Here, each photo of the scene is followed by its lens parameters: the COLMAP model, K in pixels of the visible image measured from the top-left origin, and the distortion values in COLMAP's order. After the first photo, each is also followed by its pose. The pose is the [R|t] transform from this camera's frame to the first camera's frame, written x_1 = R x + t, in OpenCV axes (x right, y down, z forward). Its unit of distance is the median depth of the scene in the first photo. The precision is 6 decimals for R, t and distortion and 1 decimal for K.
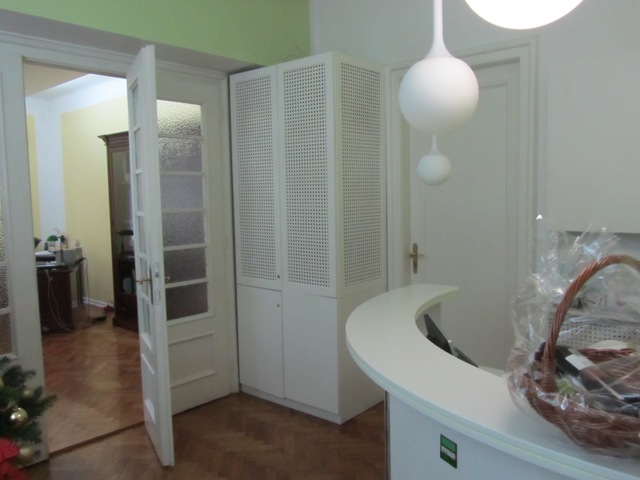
lens RADIAL K [[532.0, 0, 294.6], [0, 532.0, 239.7], [0, 0, 1]] dist [-0.011550, -0.001639]
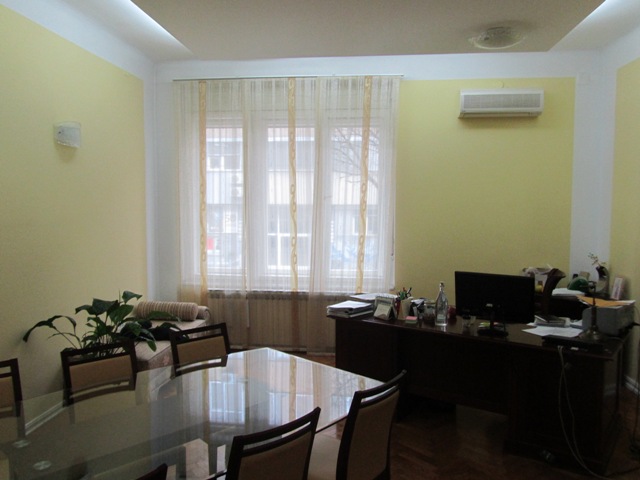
lens RADIAL K [[532.0, 0, 294.6], [0, 532.0, 239.7], [0, 0, 1]] dist [-0.011550, -0.001639]
pose [[0.584105, 0.087856, -0.806910, -0.199471], [-0.084486, 0.995306, 0.047211, -0.054223], [0.807269, 0.040596, 0.588785, 0.459175]]
